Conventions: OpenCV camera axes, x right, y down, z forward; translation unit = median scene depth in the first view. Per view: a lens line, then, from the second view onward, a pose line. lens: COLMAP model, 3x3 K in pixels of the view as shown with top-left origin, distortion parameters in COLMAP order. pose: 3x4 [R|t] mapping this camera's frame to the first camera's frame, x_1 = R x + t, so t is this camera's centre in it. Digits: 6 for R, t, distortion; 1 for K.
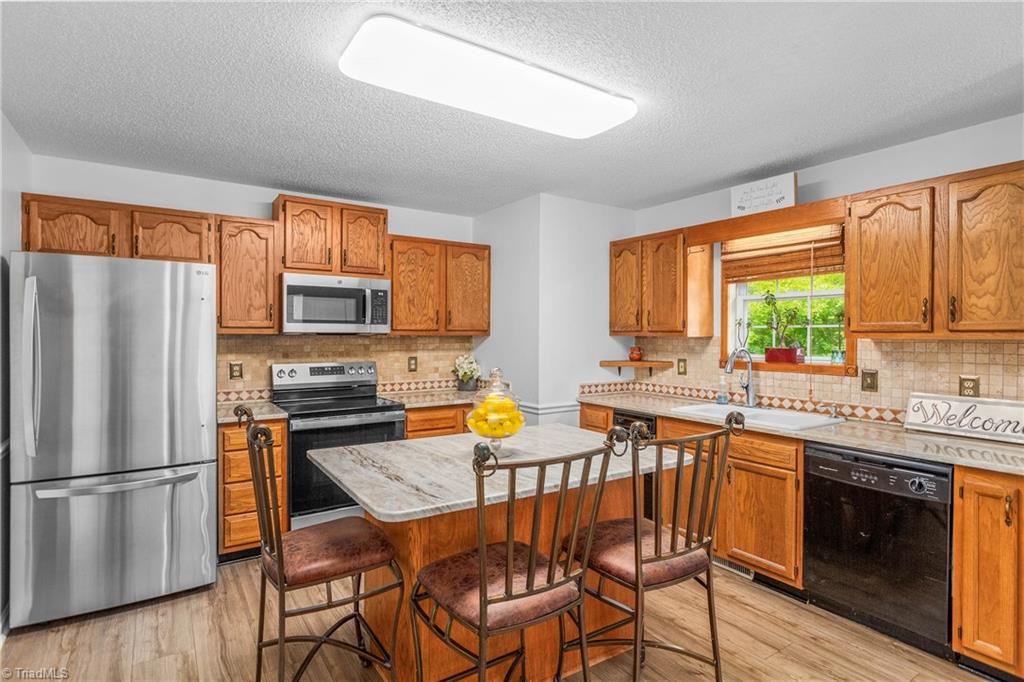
lens RADIAL K [[534.2, 0, 545.0], [0, 534.2, 338.7], [0, 0, 1]] dist [0.001482, 0.000450]
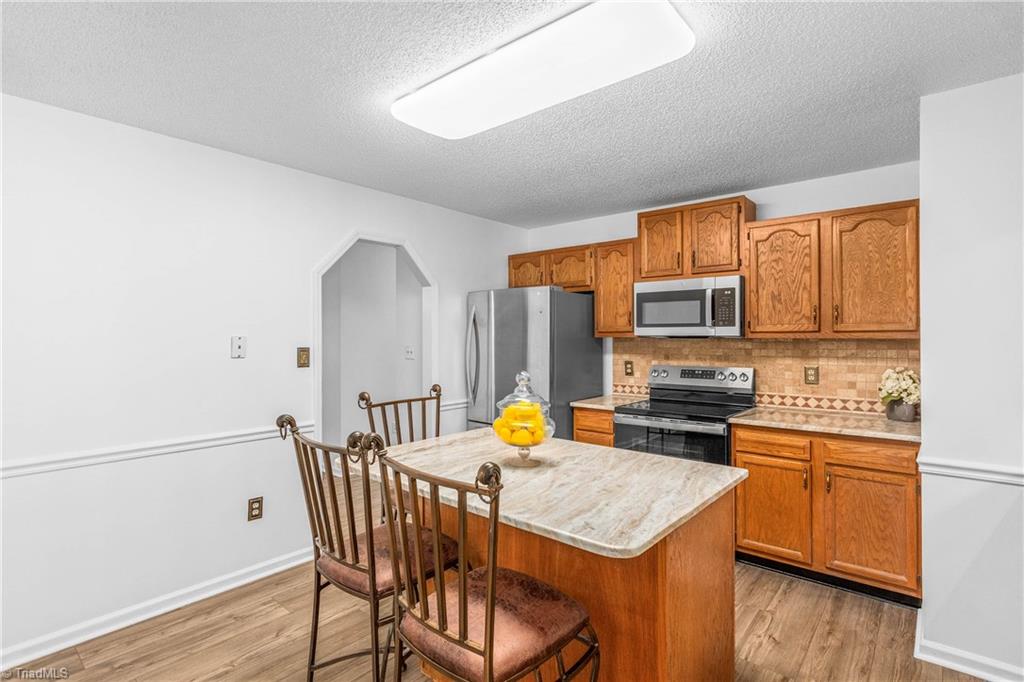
lens RADIAL K [[519.0, 0, 491.6], [0, 519.0, 334.8], [0, 0, 1]] dist [0.001509, 0.000105]
pose [[0.210343, -0.007208, -0.977601, 0.456513], [-0.006234, 0.999943, -0.008714, -0.002187], [0.977608, 0.007927, 0.210286, 0.420744]]
